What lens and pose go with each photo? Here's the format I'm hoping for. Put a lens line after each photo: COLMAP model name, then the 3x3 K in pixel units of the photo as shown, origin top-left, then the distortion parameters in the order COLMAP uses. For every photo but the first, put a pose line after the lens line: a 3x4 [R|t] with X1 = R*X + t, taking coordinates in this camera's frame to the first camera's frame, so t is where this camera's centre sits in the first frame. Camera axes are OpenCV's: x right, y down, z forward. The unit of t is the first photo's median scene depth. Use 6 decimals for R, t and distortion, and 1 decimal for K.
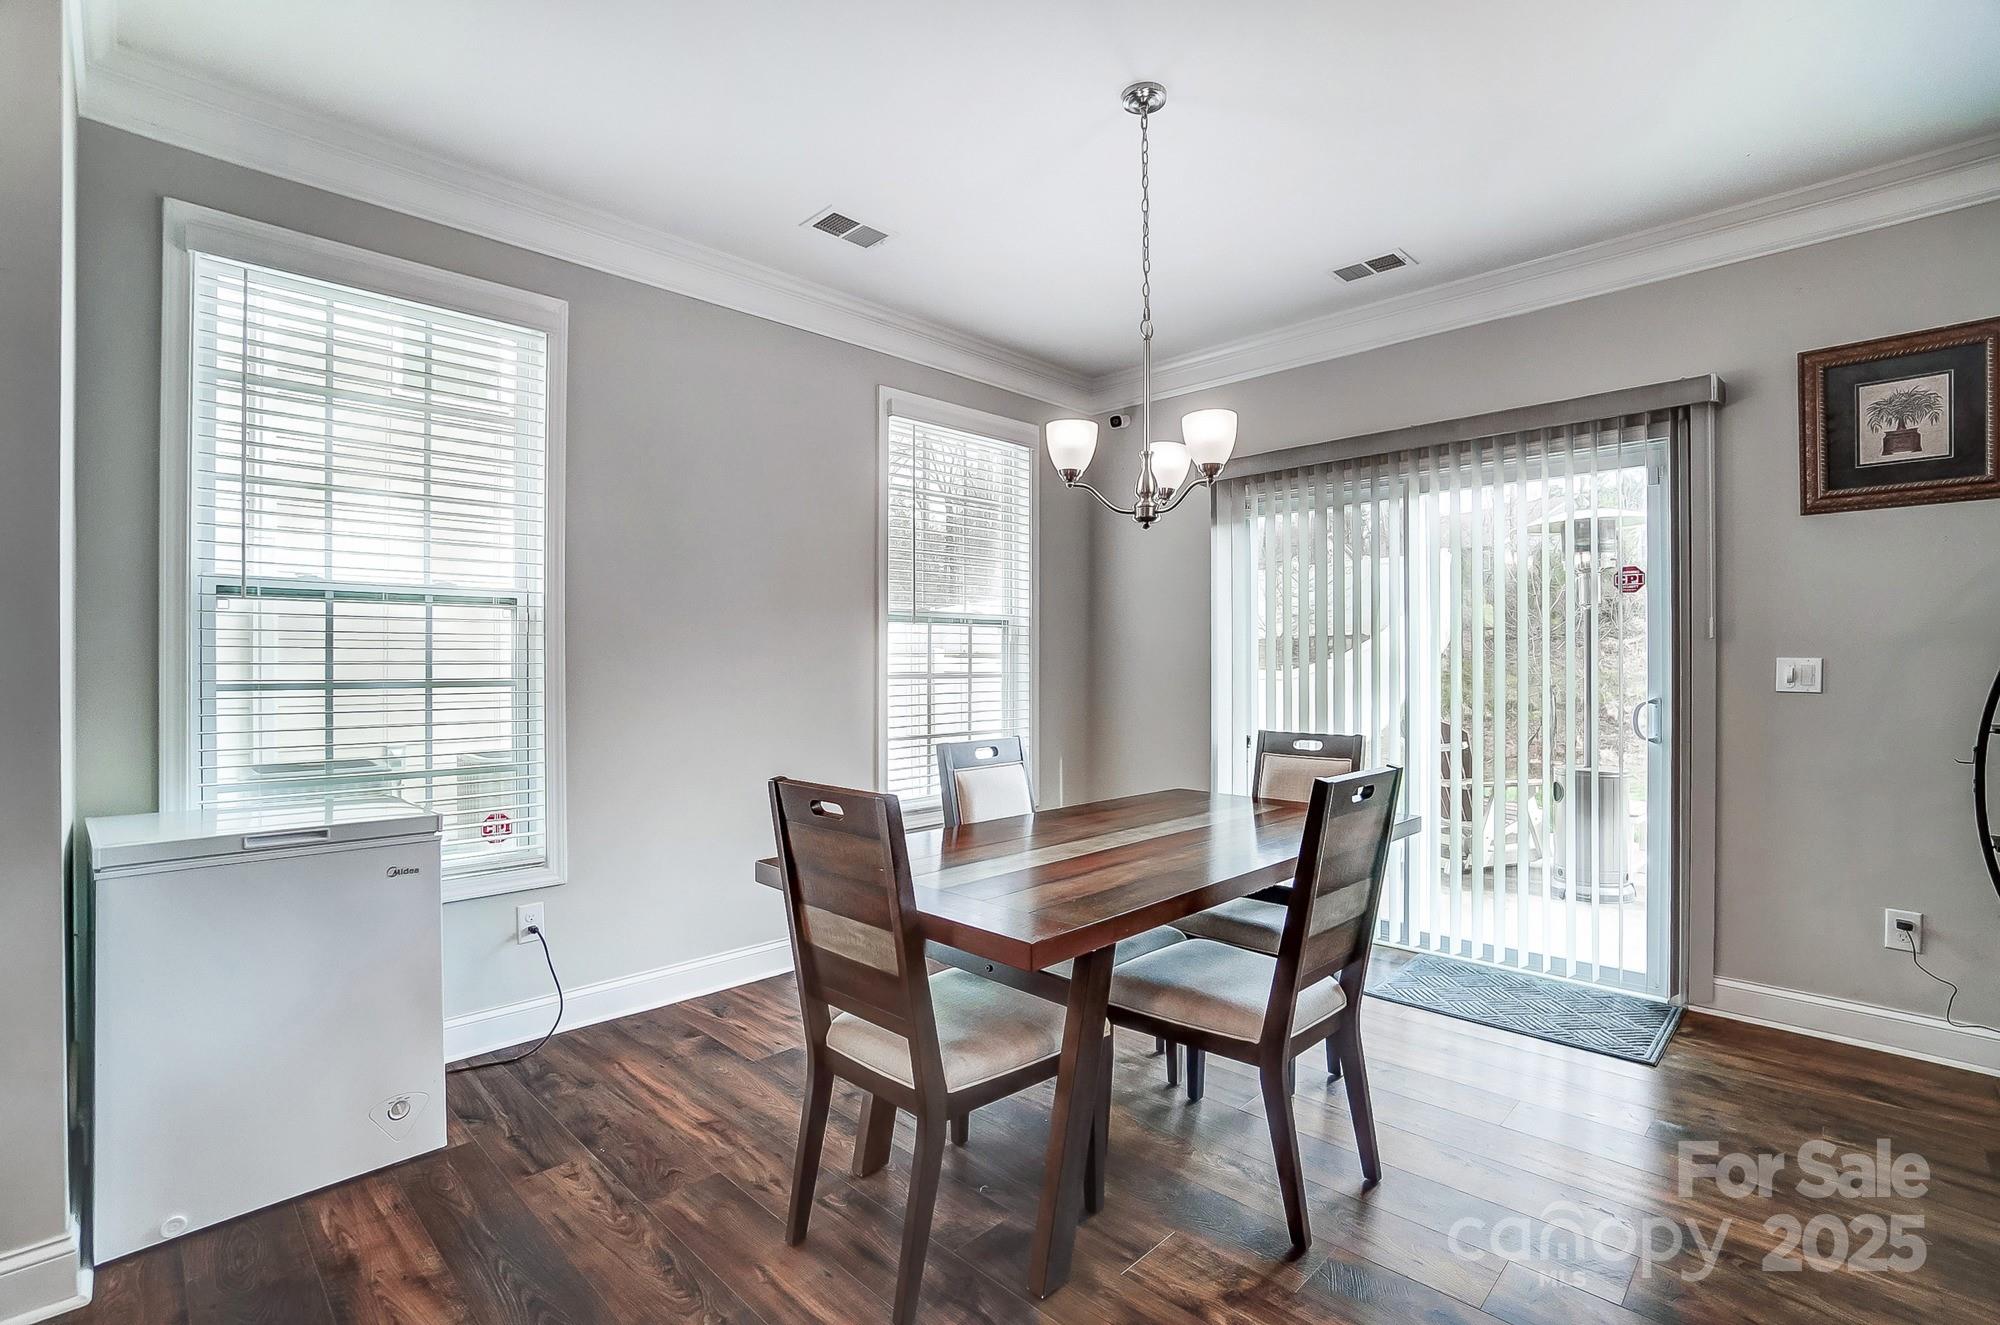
lens RADIAL K [[903.4, 0, 967.9], [0, 903.4, 670.2], [0, 0, 1]] dist [-0.068600, 0.024402]
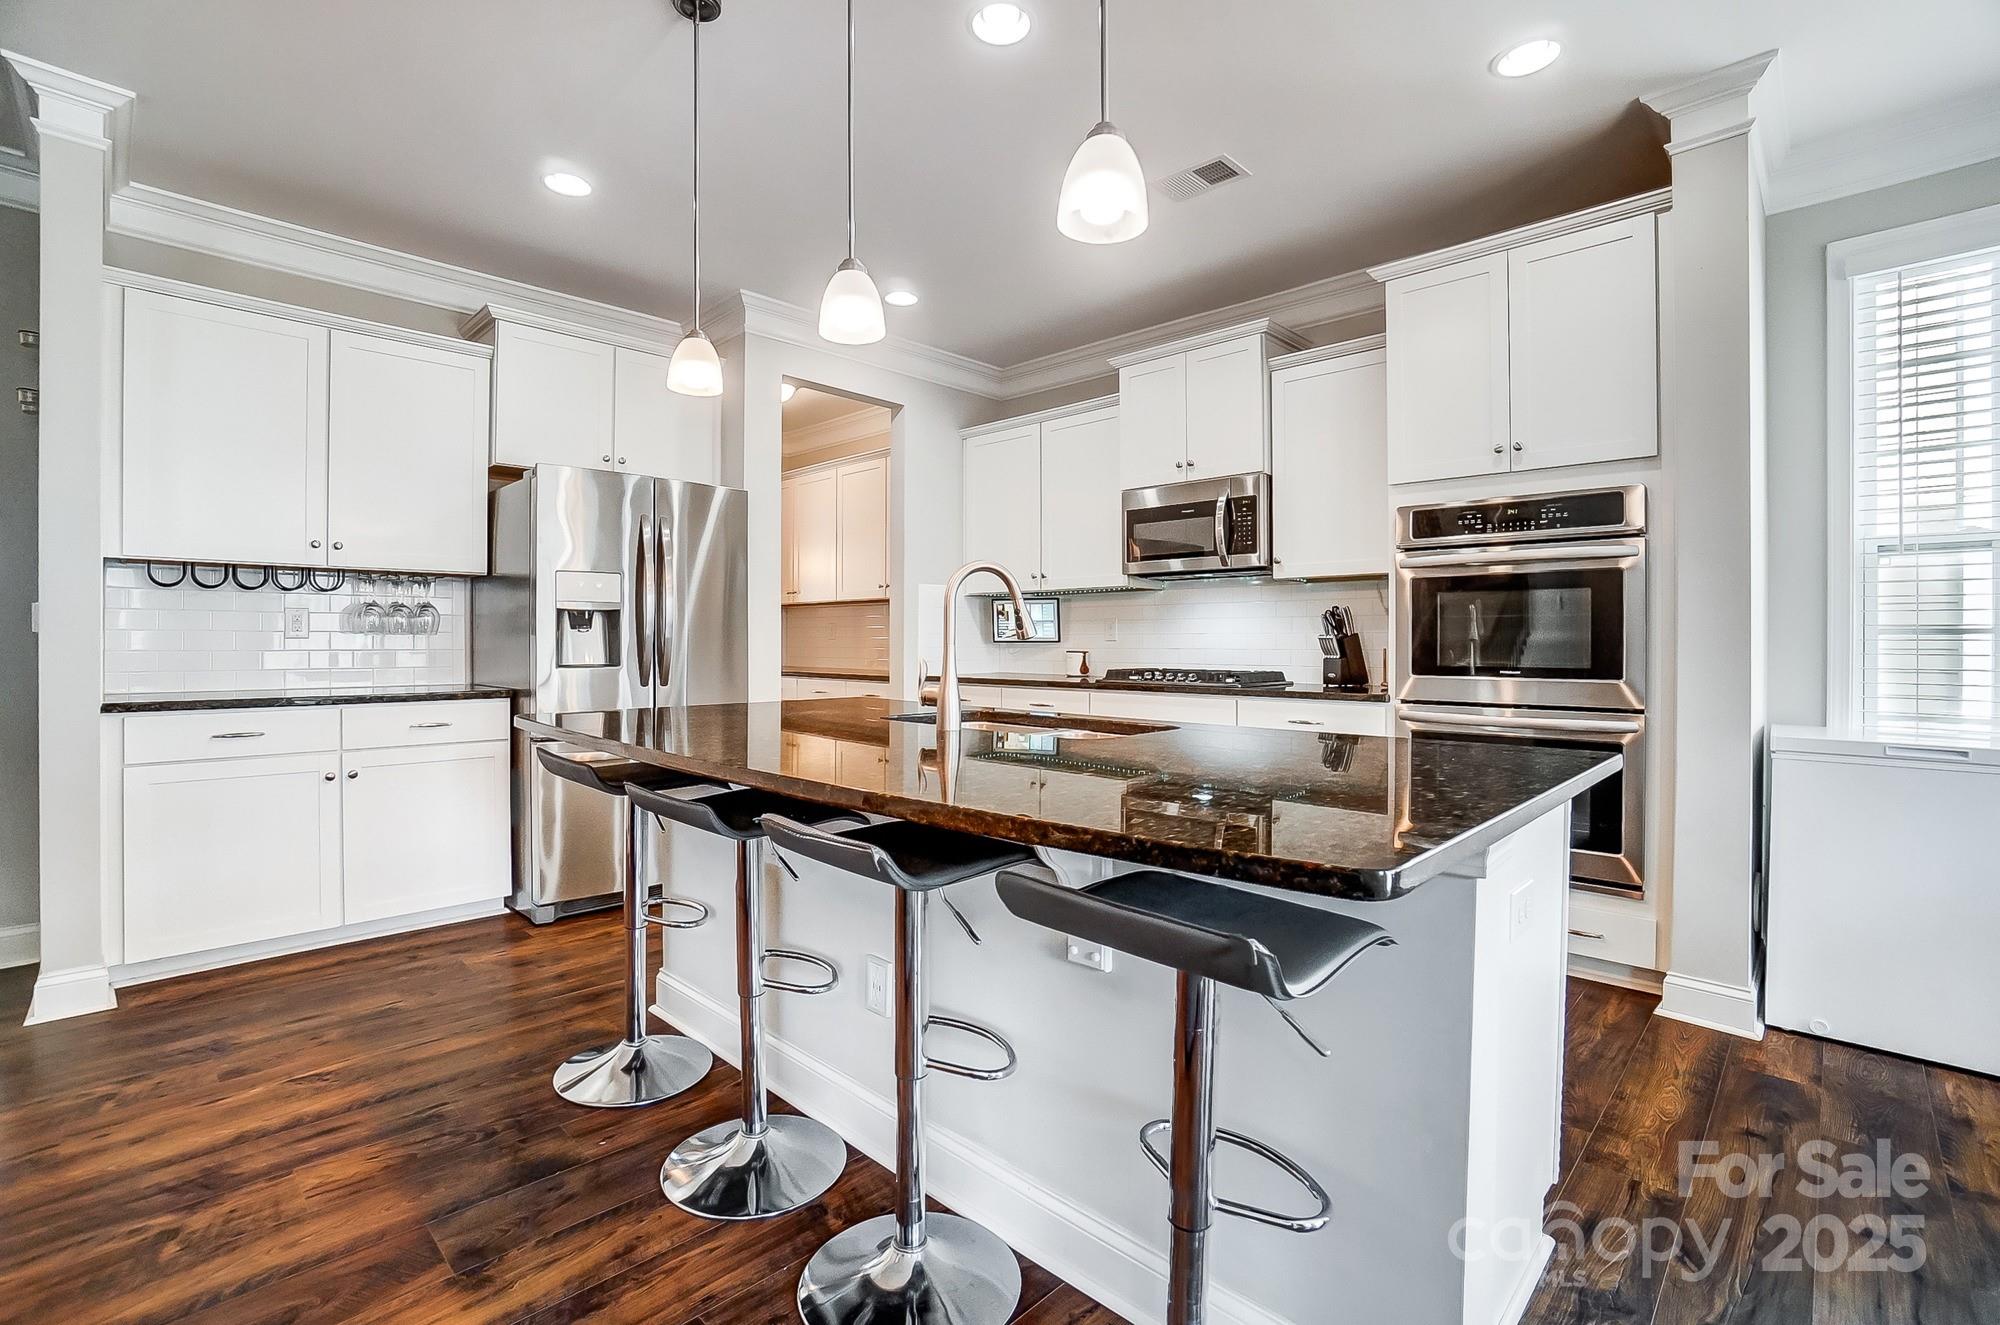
lens RADIAL K [[888.5, 0, 1002.2], [0, 888.5, 641.2], [0, 0, 1]] dist [-0.009905, 0.000100]
pose [[0.041596, 0.003715, -0.999128, 0.269470], [-0.004817, 0.999982, 0.003518, 0.032076], [0.999123, 0.004667, 0.041614, -0.229075]]
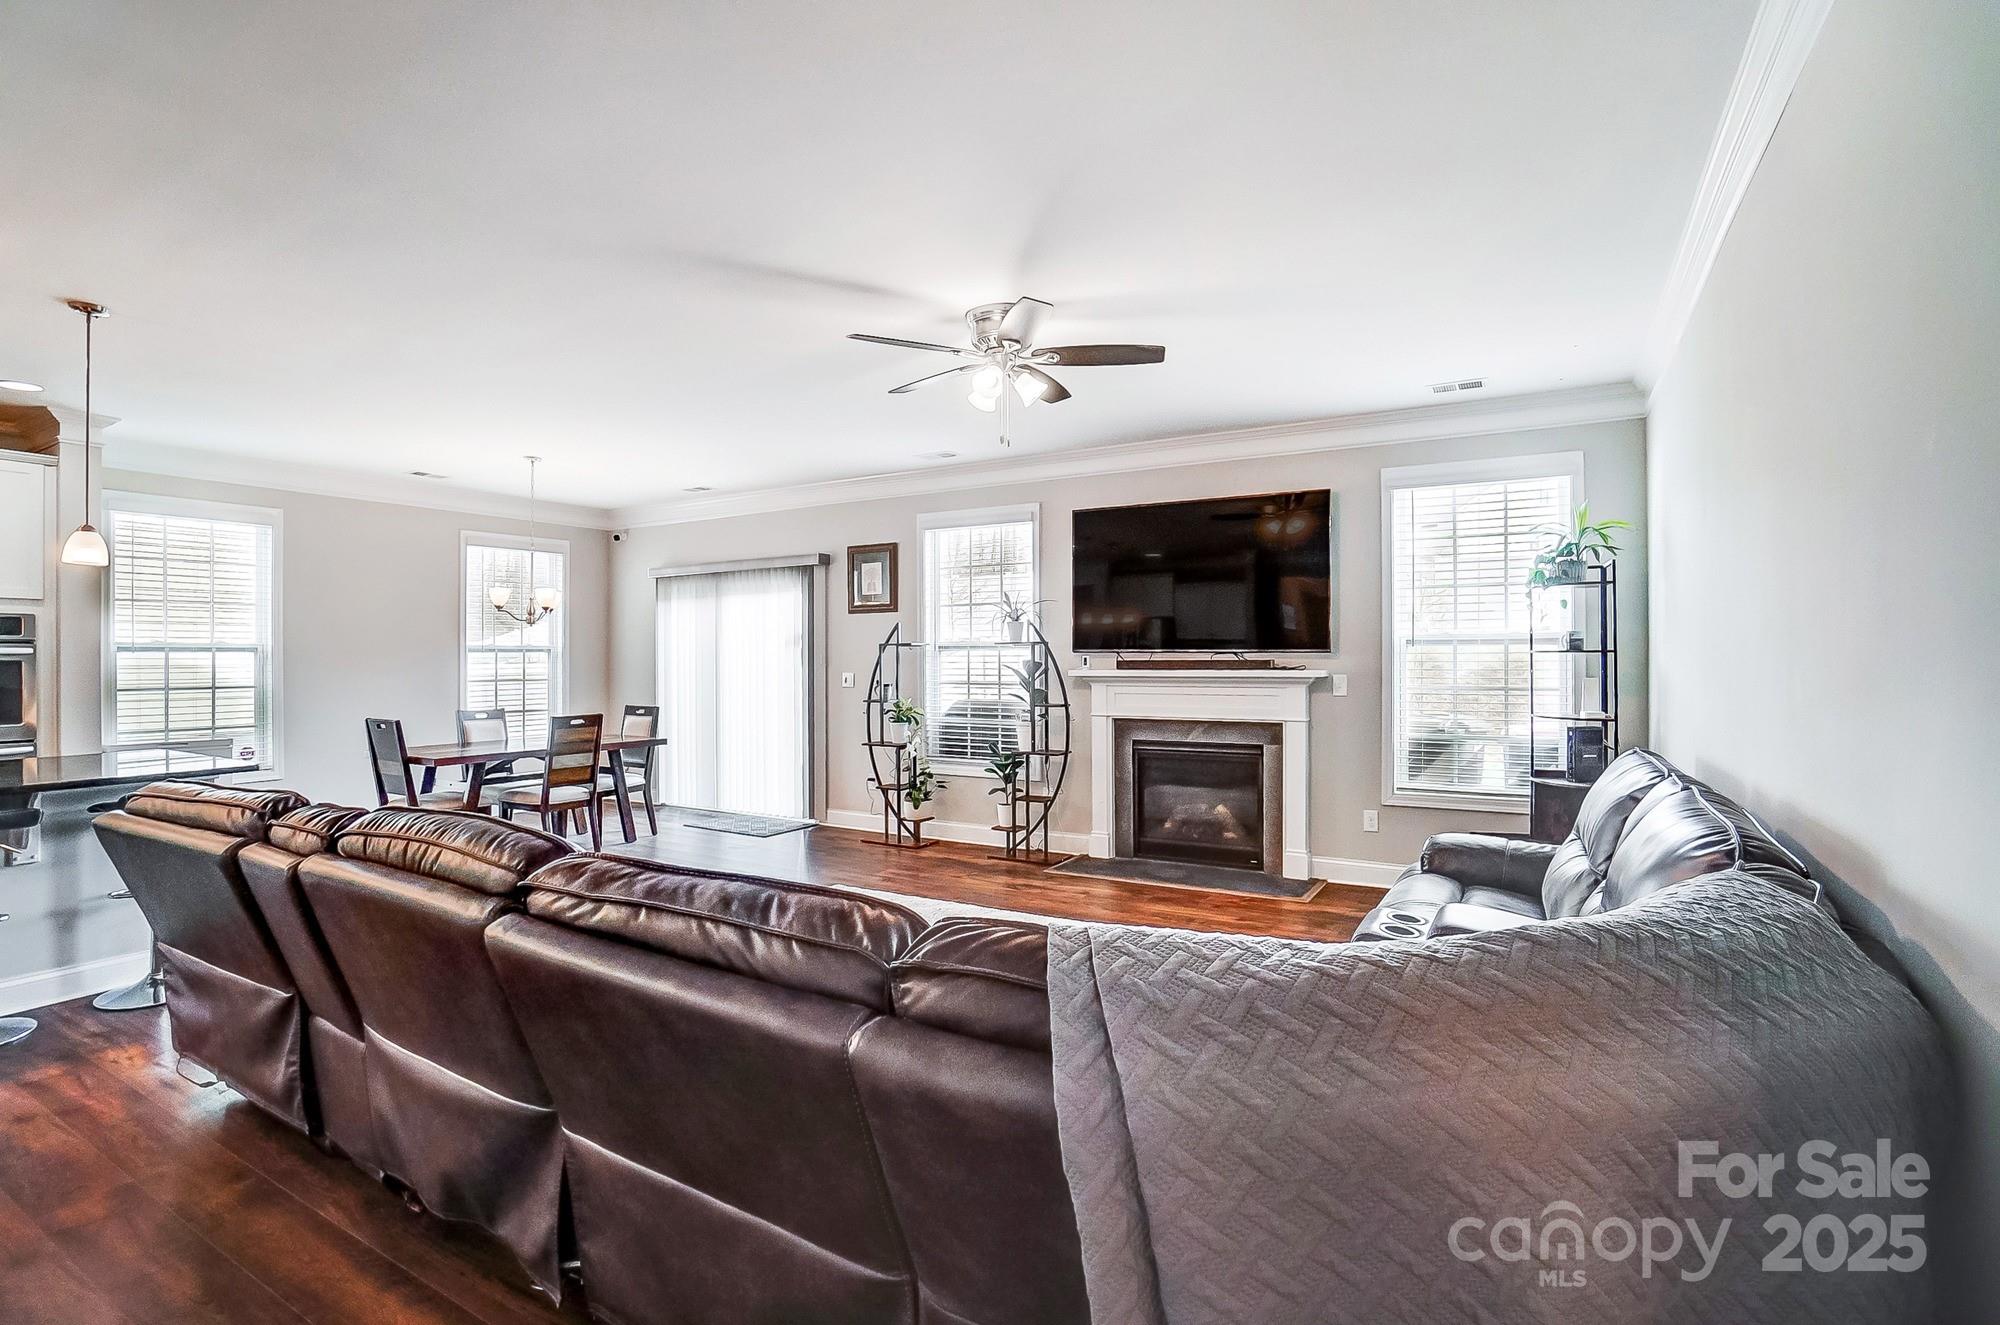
lens RADIAL K [[967.4, 0, 936.0], [0, 967.4, 653.8], [0, 0, 1]] dist [-0.003283, 0.000217]
pose [[0.980546, -0.000770, 0.196290, 0.730895], [0.002477, 0.999961, -0.008453, -0.046130], [-0.196276, 0.008775, 0.980510, -1.825376]]
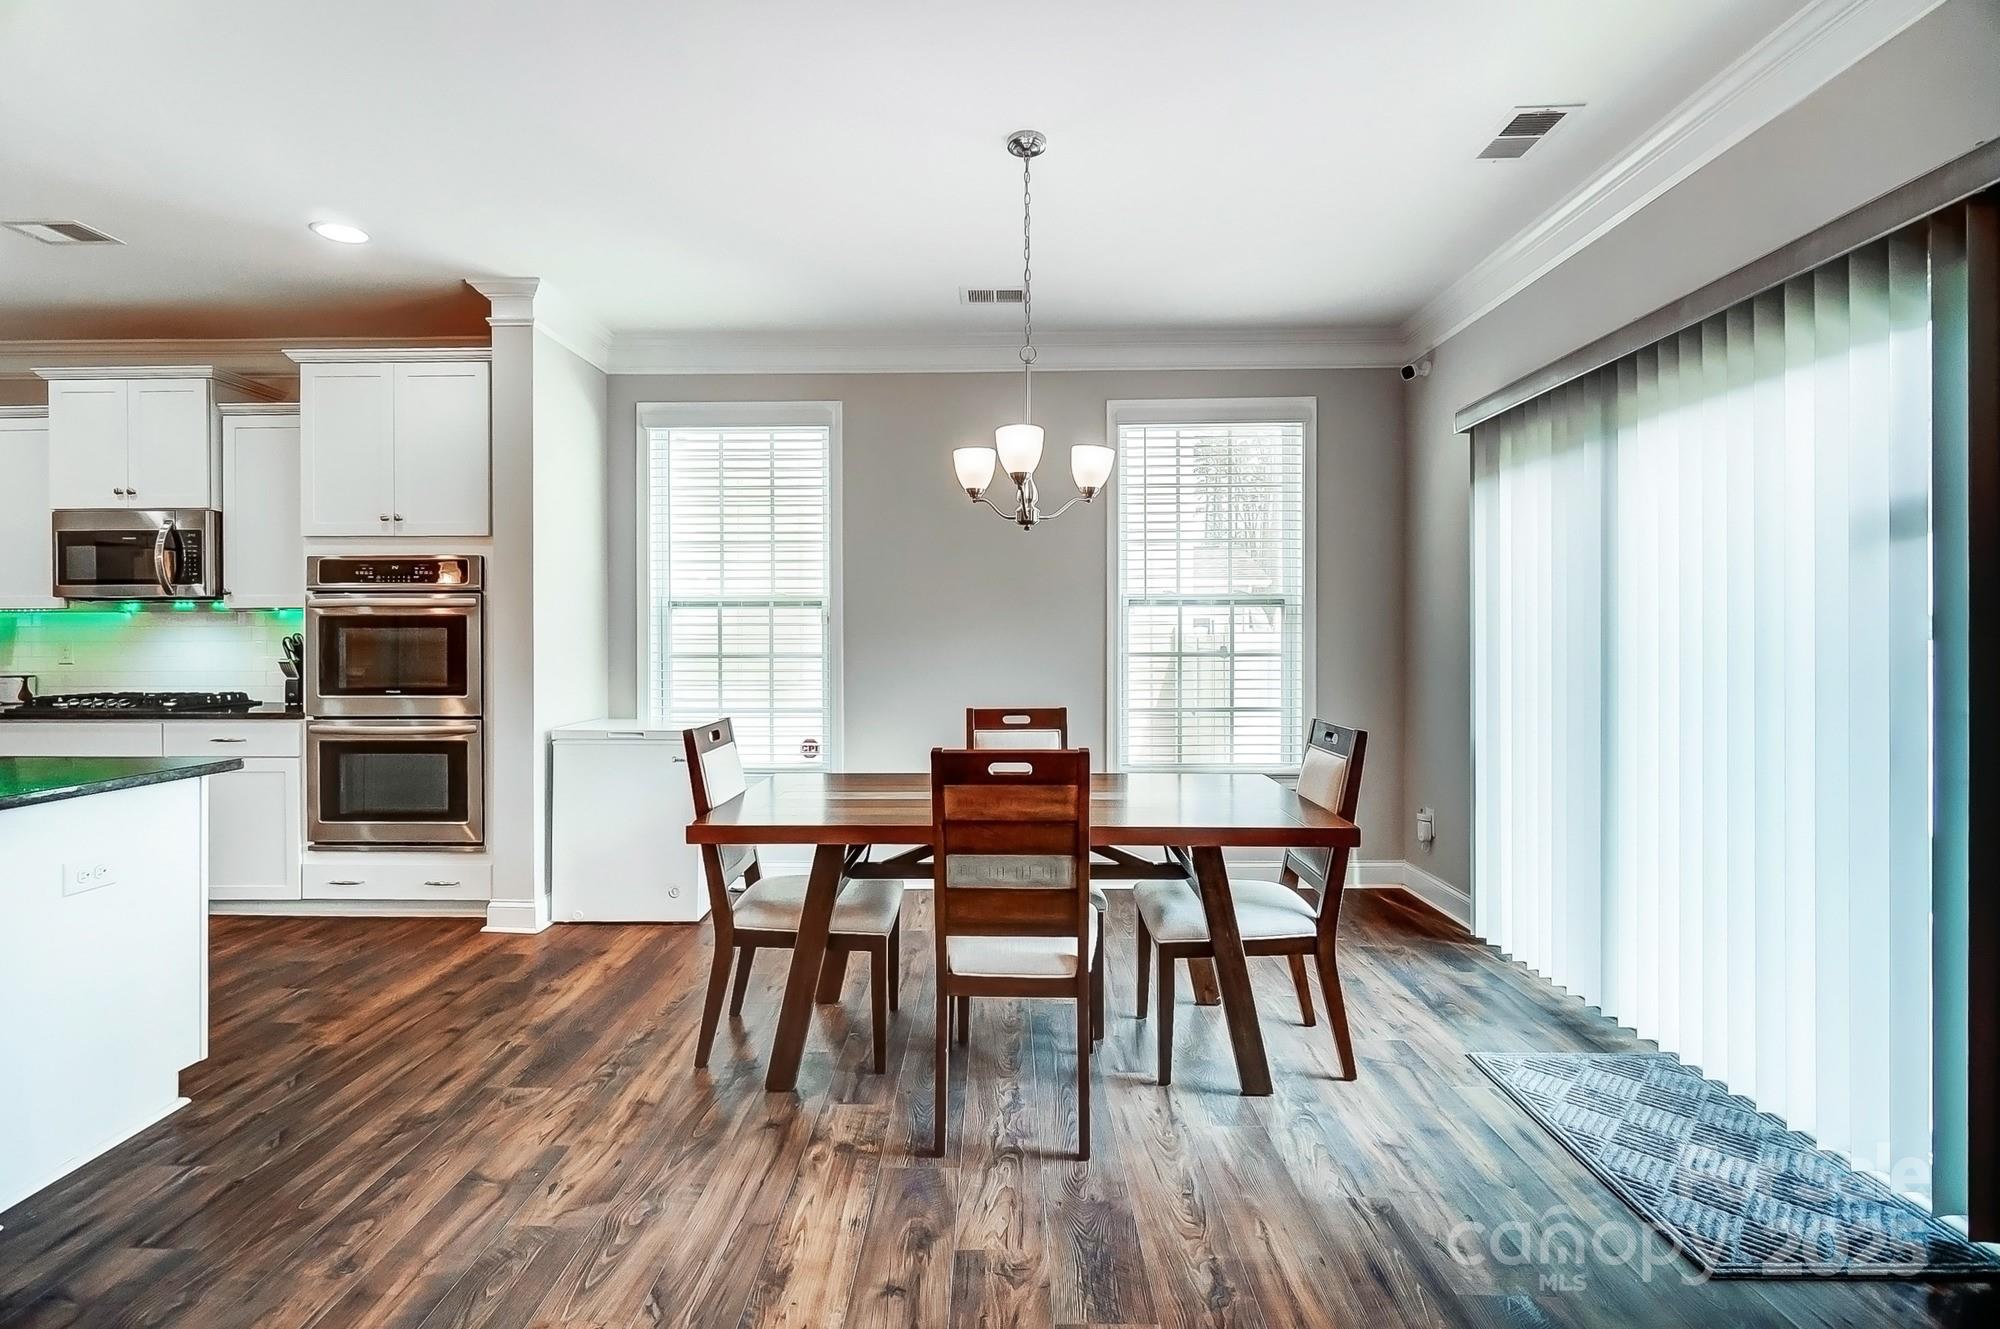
lens RADIAL K [[873.7, 0, 991.3], [0, 873.7, 643.0], [0, 0, 1]] dist [-0.002395, -0.000050]
pose [[0.697506, 0.004526, -0.716565, 0.885026], [-0.003806, 0.999989, 0.002611, -0.015053], [0.716569, 0.000906, 0.697516, 0.169715]]
